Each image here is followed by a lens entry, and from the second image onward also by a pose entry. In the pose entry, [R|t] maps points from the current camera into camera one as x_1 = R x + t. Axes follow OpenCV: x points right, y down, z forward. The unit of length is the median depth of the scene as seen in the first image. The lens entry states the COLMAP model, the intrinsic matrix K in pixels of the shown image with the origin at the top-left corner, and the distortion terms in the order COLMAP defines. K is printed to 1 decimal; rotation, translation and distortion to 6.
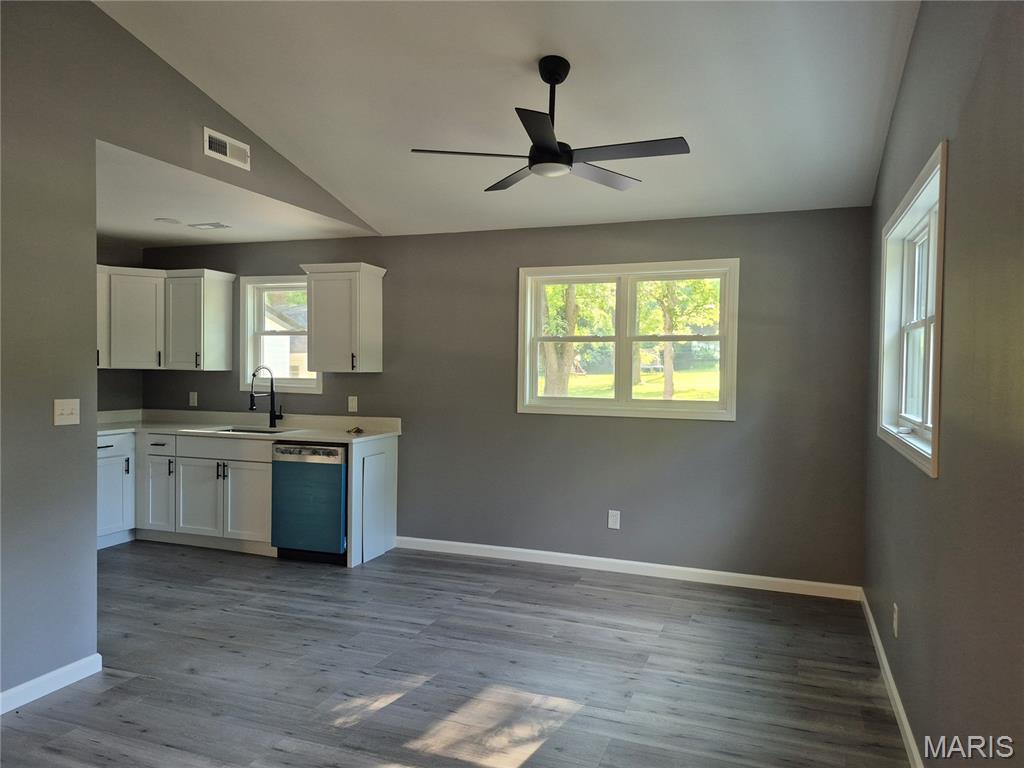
lens RADIAL K [[711.6, 0, 510.7], [0, 711.6, 363.8], [0, 0, 1]] dist [0.072432, -0.075478]
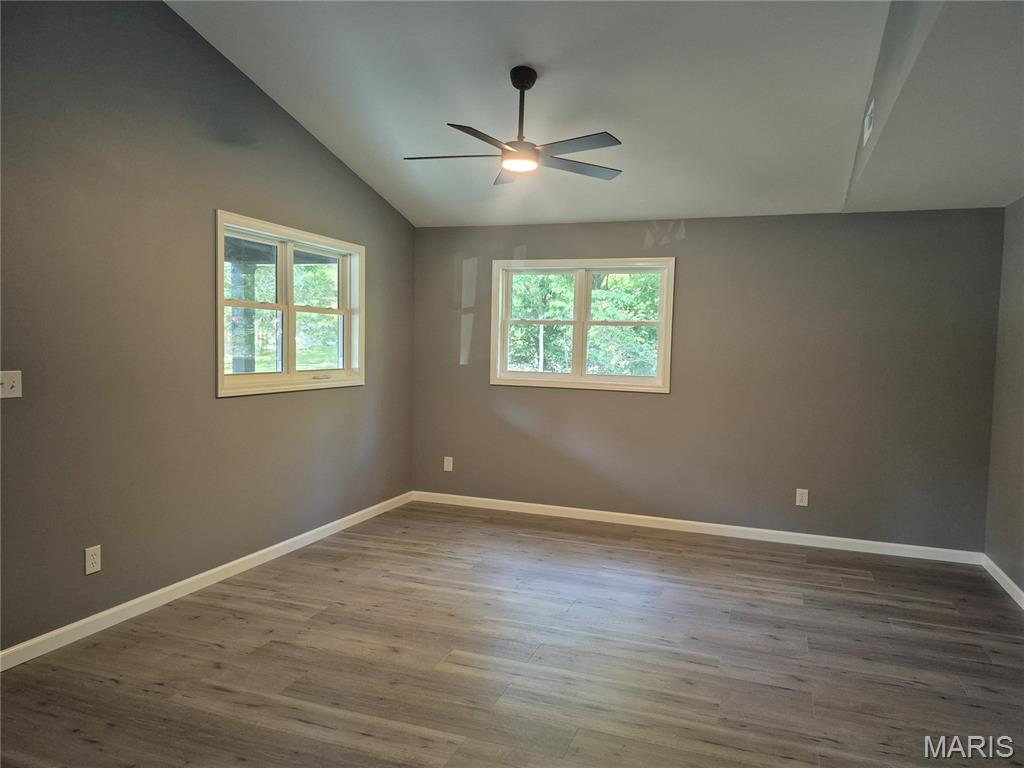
lens RADIAL K [[711.6, 0, 517.5], [0, 711.6, 385.1], [0, 0, 1]] dist [0.072432, -0.075478]
pose [[-0.008622, -0.068494, 0.997614, -0.994296], [-0.023819, 0.997382, 0.068273, -0.007867], [-0.999679, -0.023173, -0.010231, 0.863977]]
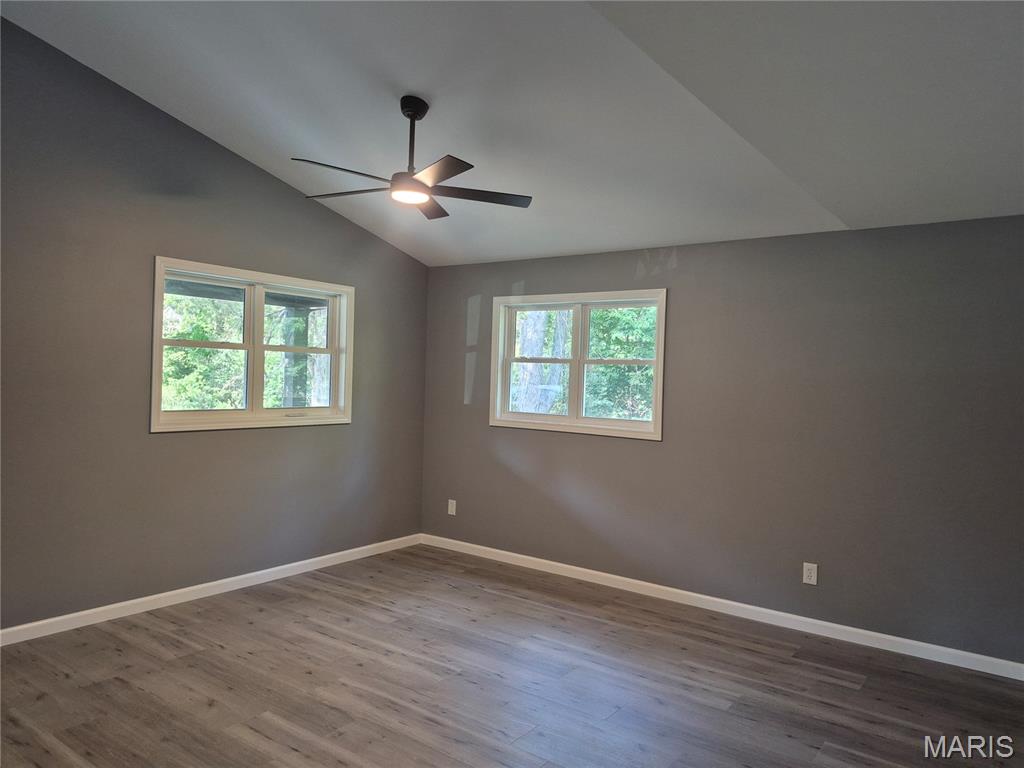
lens RADIAL K [[711.6, 0, 520.6], [0, 711.6, 376.5], [0, 0, 1]] dist [0.072432, -0.075478]
pose [[0.270511, 0.000127, 0.962717, -0.862159], [-0.027944, 0.999580, 0.007720, -0.017079], [-0.962311, -0.028990, 0.270401, 0.469539]]
